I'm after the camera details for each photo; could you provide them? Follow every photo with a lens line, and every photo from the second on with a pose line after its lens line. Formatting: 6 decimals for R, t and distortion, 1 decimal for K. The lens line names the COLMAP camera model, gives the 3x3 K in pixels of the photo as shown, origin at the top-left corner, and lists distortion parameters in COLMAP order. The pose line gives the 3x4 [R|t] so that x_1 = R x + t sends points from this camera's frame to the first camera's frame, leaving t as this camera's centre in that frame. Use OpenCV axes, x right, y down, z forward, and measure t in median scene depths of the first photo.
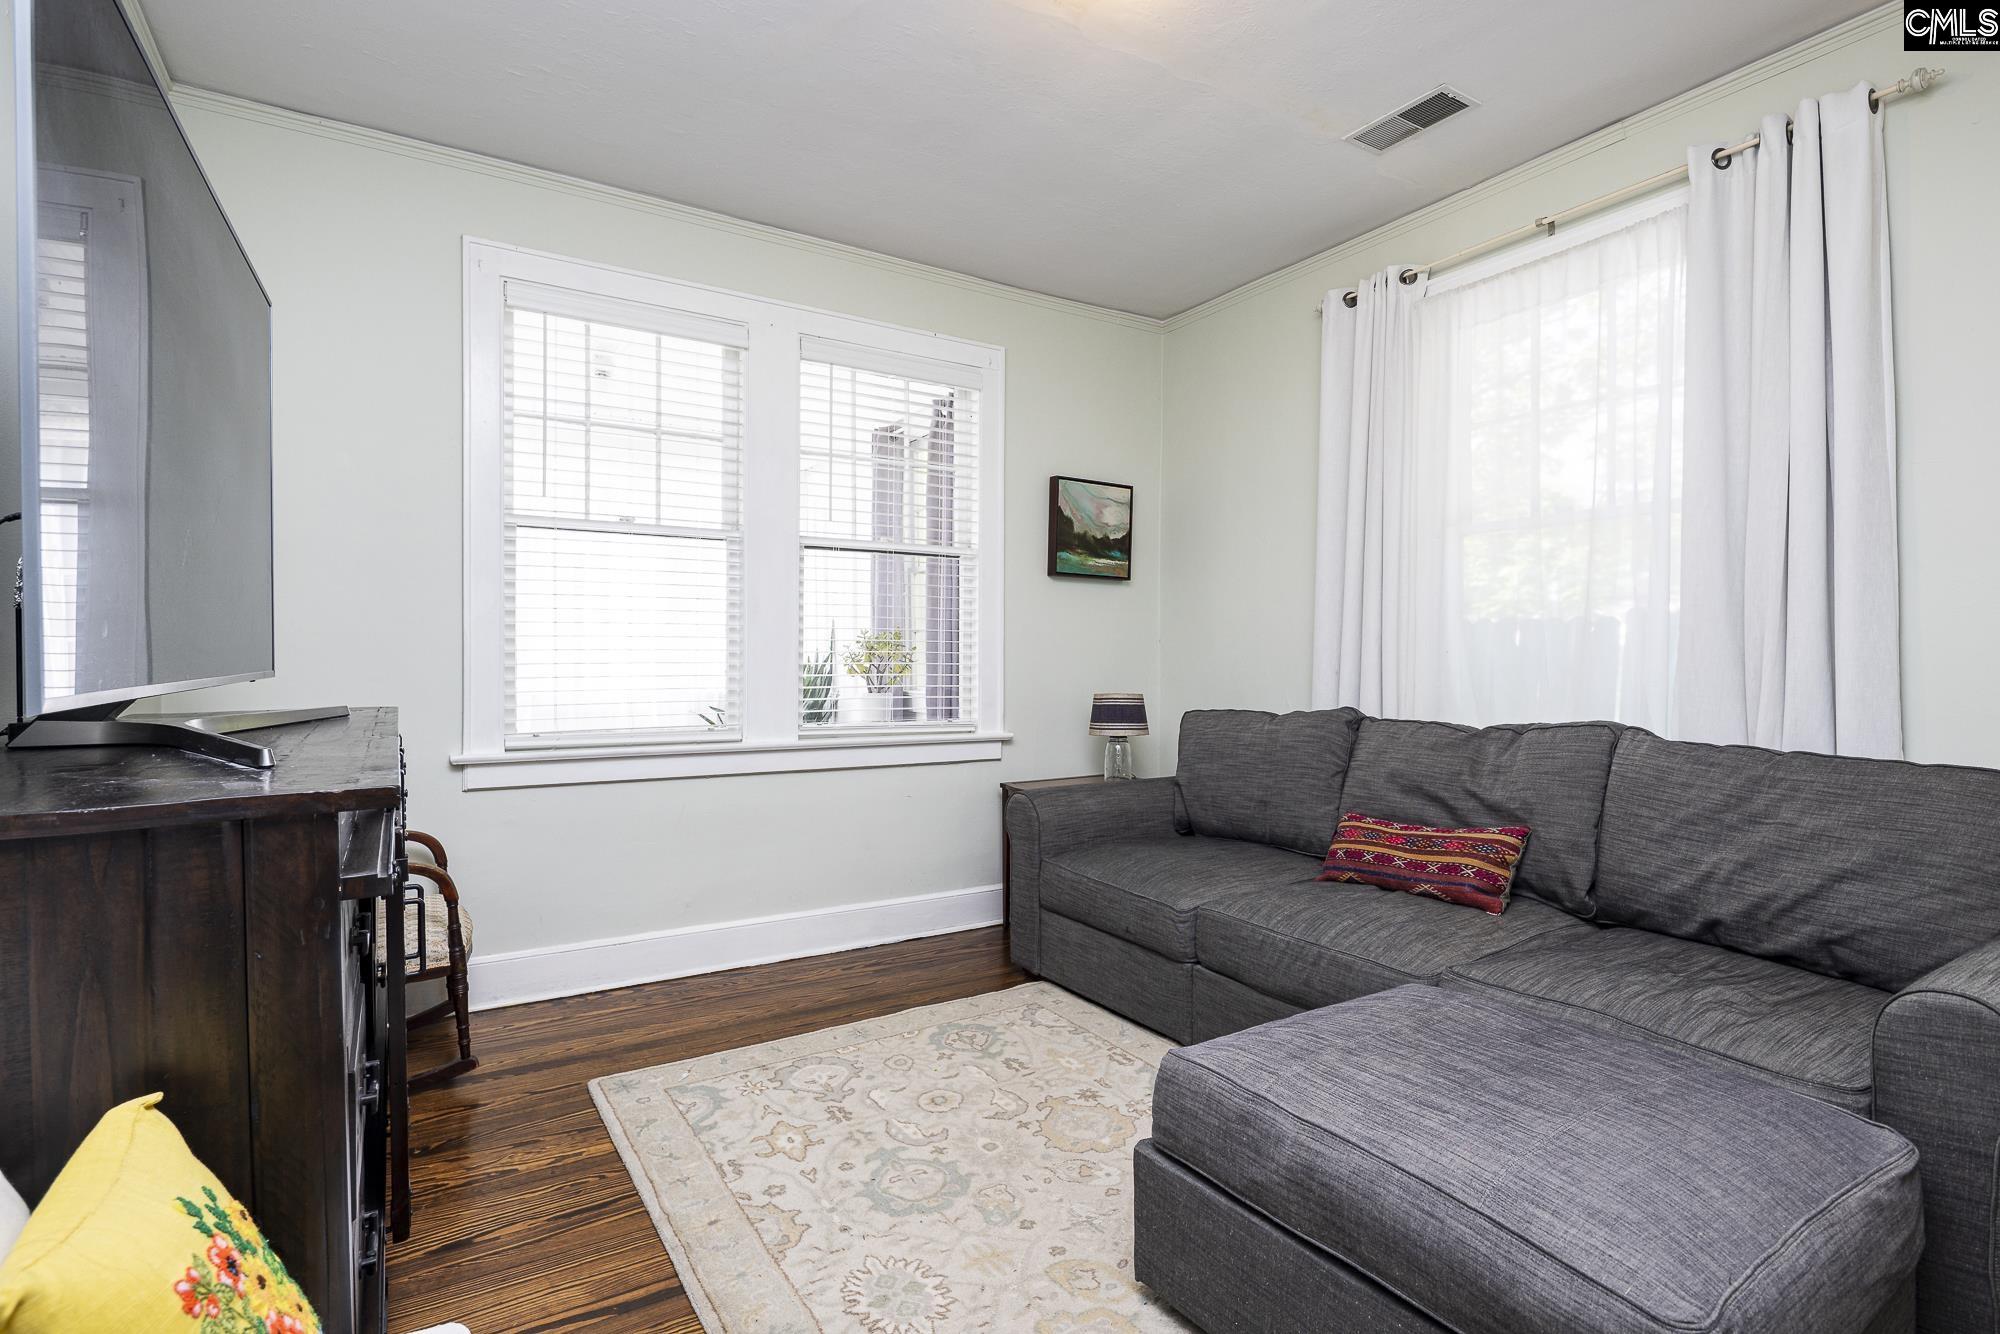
lens RADIAL K [[966.5, 0, 999.1], [0, 966.5, 664.3], [0, 0, 1]] dist [0.004243, -0.003879]
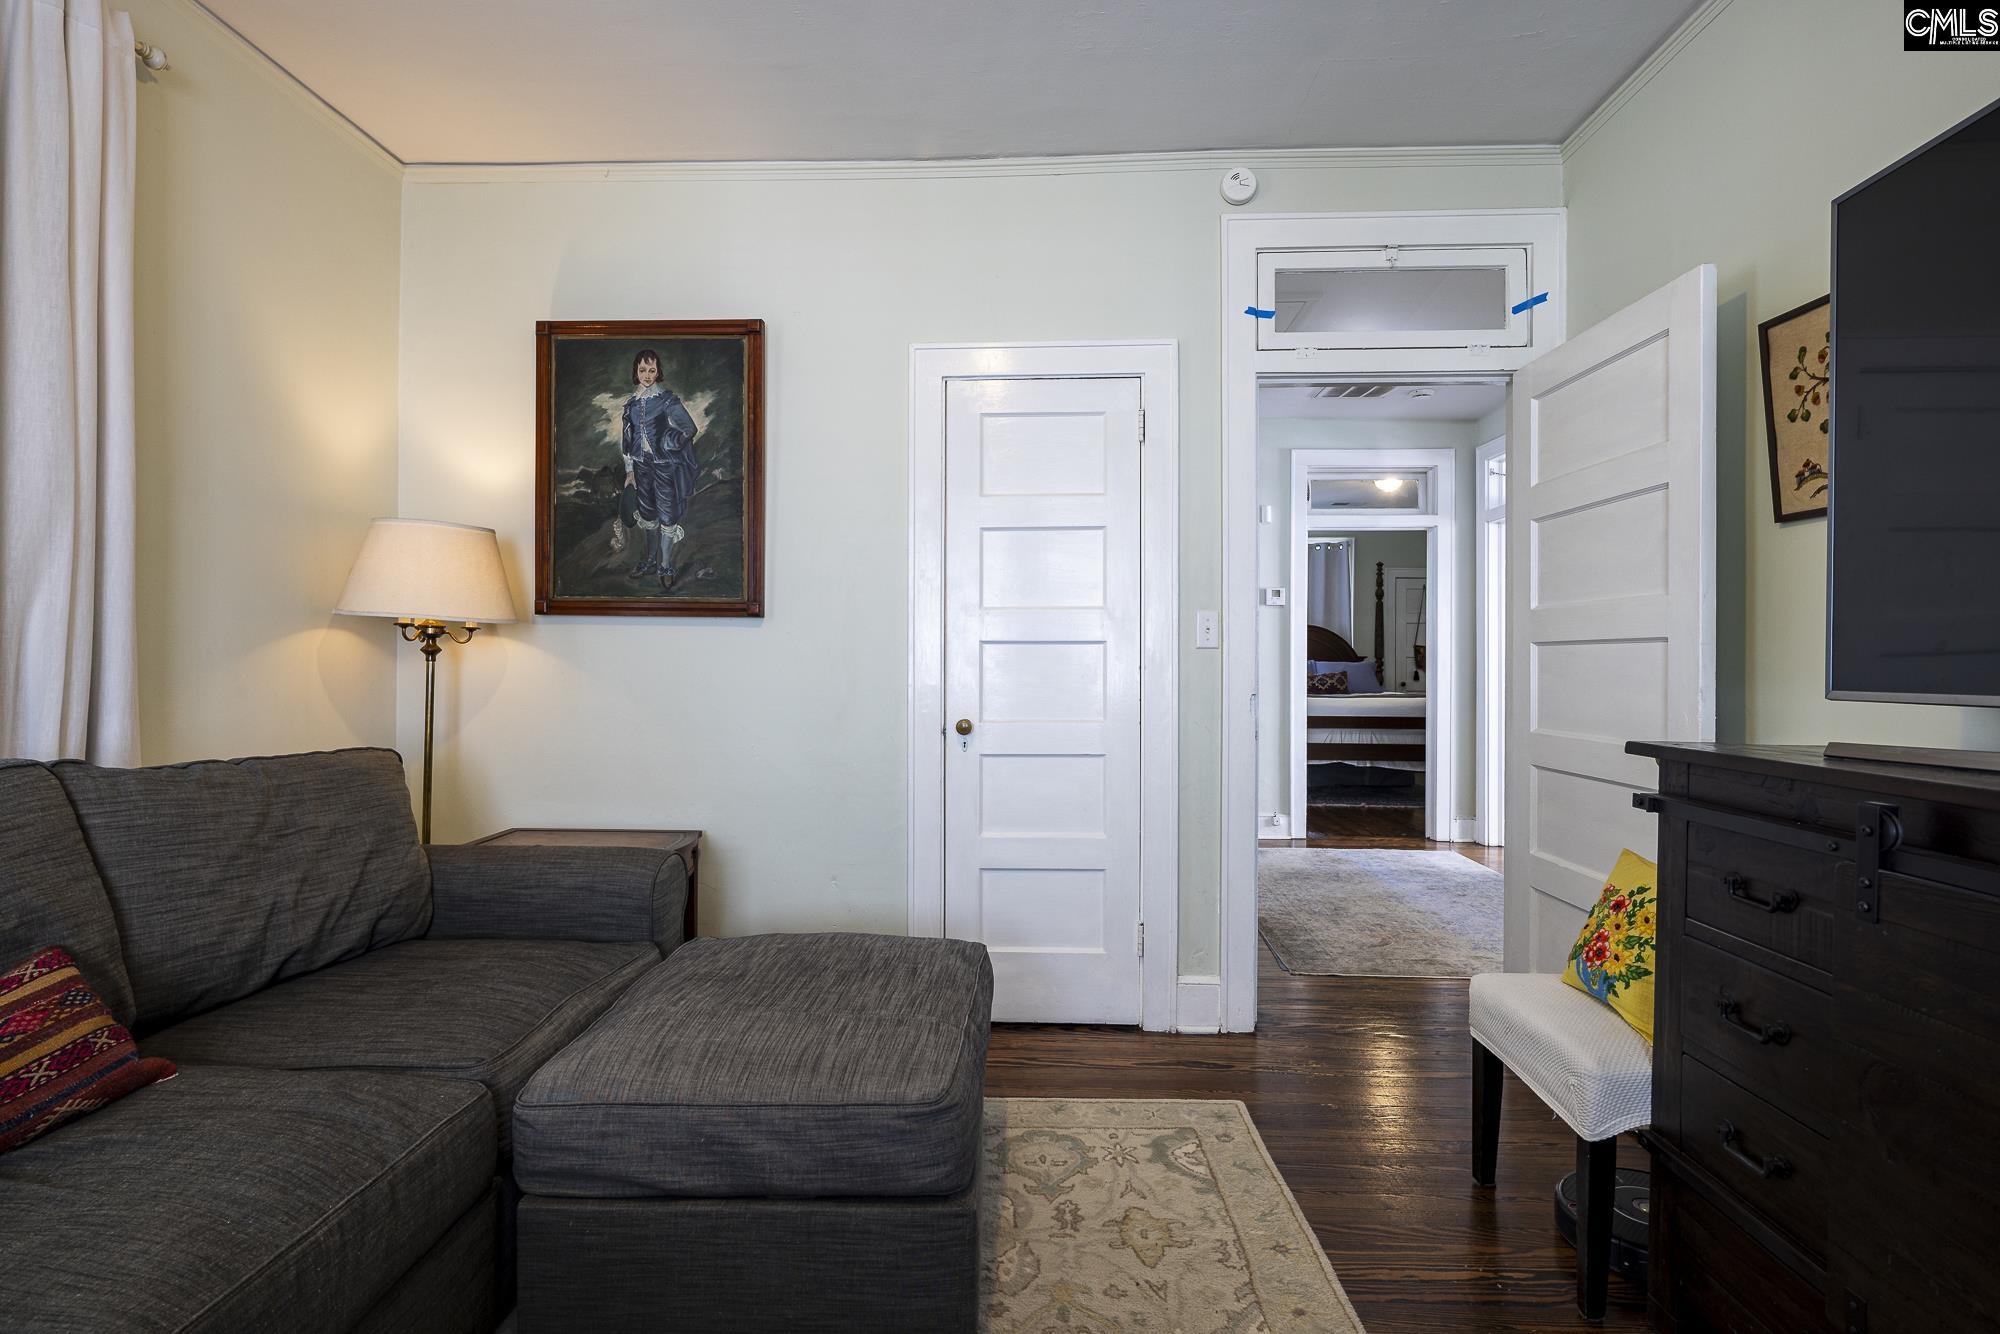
lens RADIAL K [[966.5, 0, 998.8], [0, 966.5, 663.5], [0, 0, 1]] dist [0.004243, -0.003879]
pose [[-0.827559, -0.005469, 0.561352, -0.309423], [0.000146, 0.999950, 0.009959, -0.010609], [-0.561379, 0.008324, -0.827517, 1.418818]]
